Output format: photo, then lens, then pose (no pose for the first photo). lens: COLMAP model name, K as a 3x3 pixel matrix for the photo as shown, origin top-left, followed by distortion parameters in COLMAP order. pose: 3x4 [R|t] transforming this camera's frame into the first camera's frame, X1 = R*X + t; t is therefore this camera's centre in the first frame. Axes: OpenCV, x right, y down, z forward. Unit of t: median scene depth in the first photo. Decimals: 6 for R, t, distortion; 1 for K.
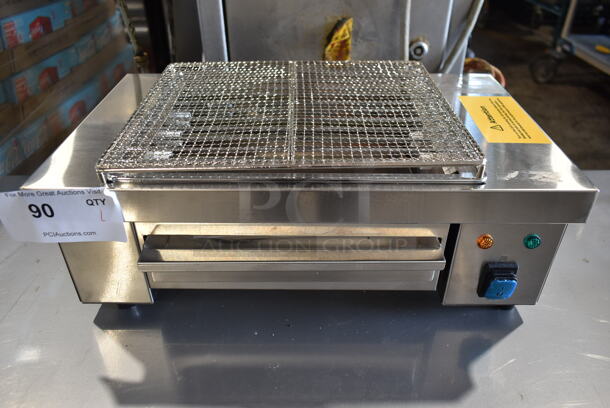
lens RADIAL K [[471.0, 0, 305.0], [0, 471.0, 204.0], [0, 0, 1]] dist [-0.000174, -0.010903]
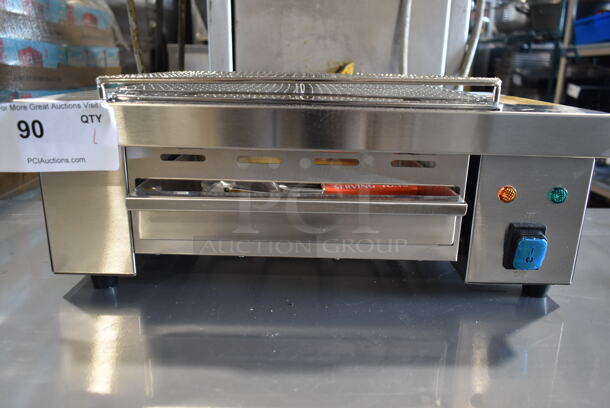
lens RADIAL K [[471.0, 0, 305.0], [0, 471.0, 204.0], [0, 0, 1]] dist [-0.000174, -0.010903]
pose [[0.999693, 0.022193, 0.011006, -0.022190], [-0.017780, 0.952166, -0.305062, 0.379687], [-0.017249, 0.304773, 0.952269, 0.133365]]
